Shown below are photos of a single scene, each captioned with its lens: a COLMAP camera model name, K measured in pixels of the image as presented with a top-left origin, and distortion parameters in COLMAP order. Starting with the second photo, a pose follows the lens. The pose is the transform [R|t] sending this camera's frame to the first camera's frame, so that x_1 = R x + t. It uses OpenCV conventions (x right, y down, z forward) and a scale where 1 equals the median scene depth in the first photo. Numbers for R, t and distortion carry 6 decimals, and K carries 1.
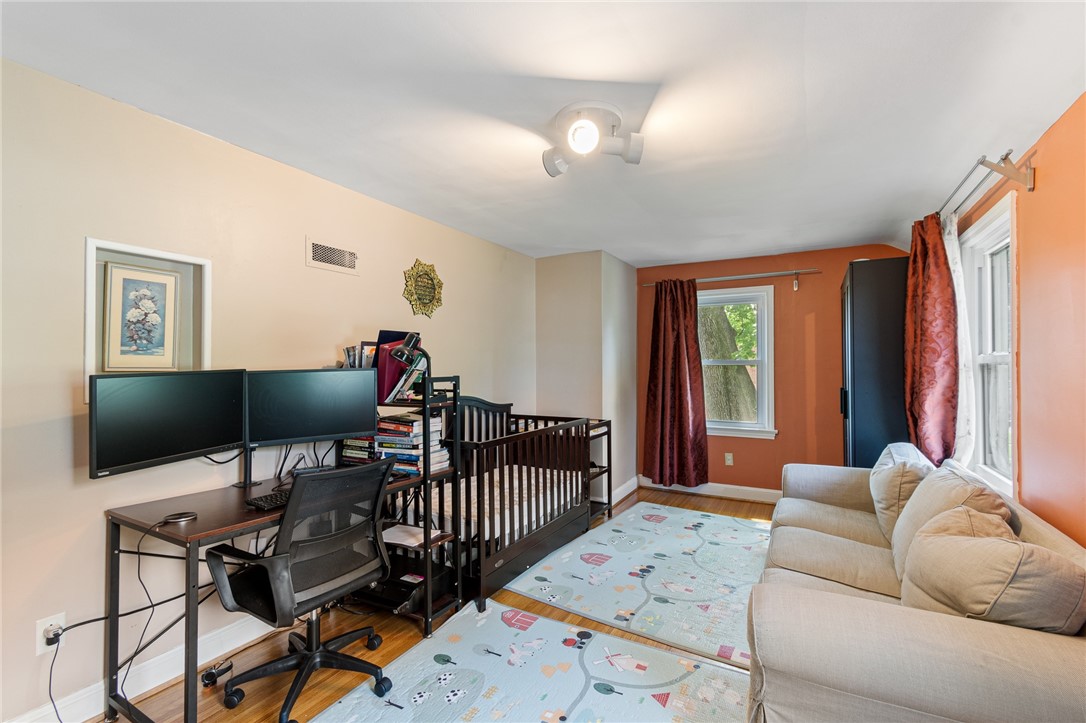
lens RADIAL K [[481.0, 0, 548.1], [0, 481.0, 362.5], [0, 0, 1]] dist [0.003943, -0.001048]
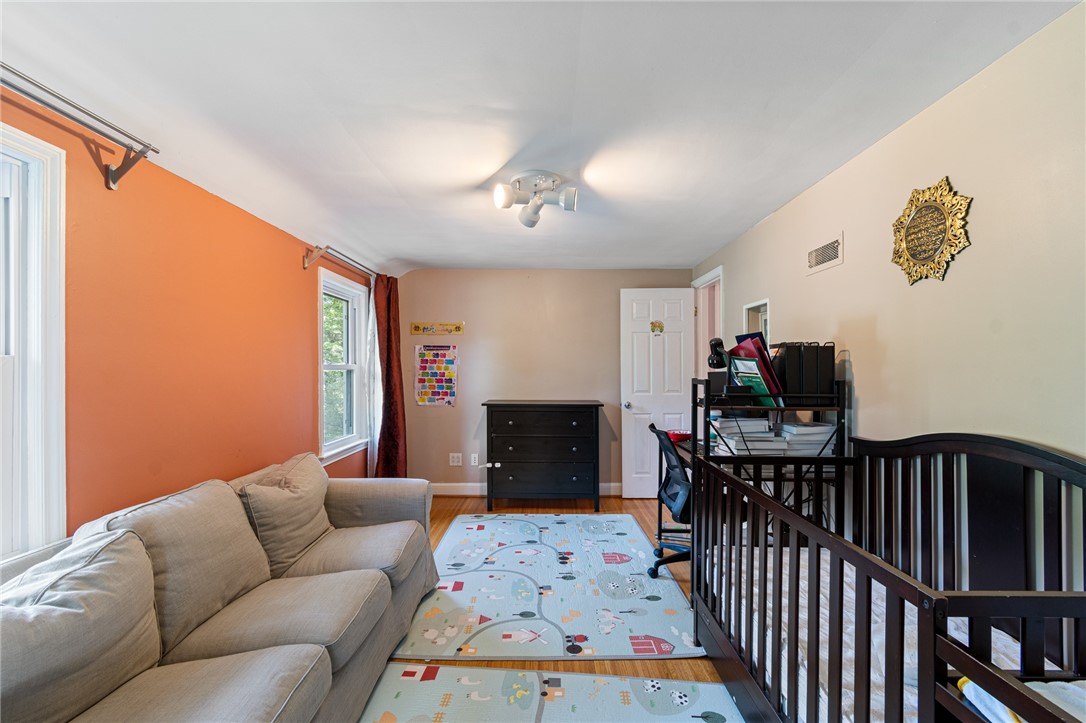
lens RADIAL K [[481.0, 0, 547.1], [0, 481.0, 362.8], [0, 0, 1]] dist [0.003943, -0.001048]
pose [[-0.873678, 0.003078, -0.486495, 0.637244], [0.007013, 0.999956, -0.006269, 0.003044], [0.486455, -0.008889, -0.873661, 1.973155]]
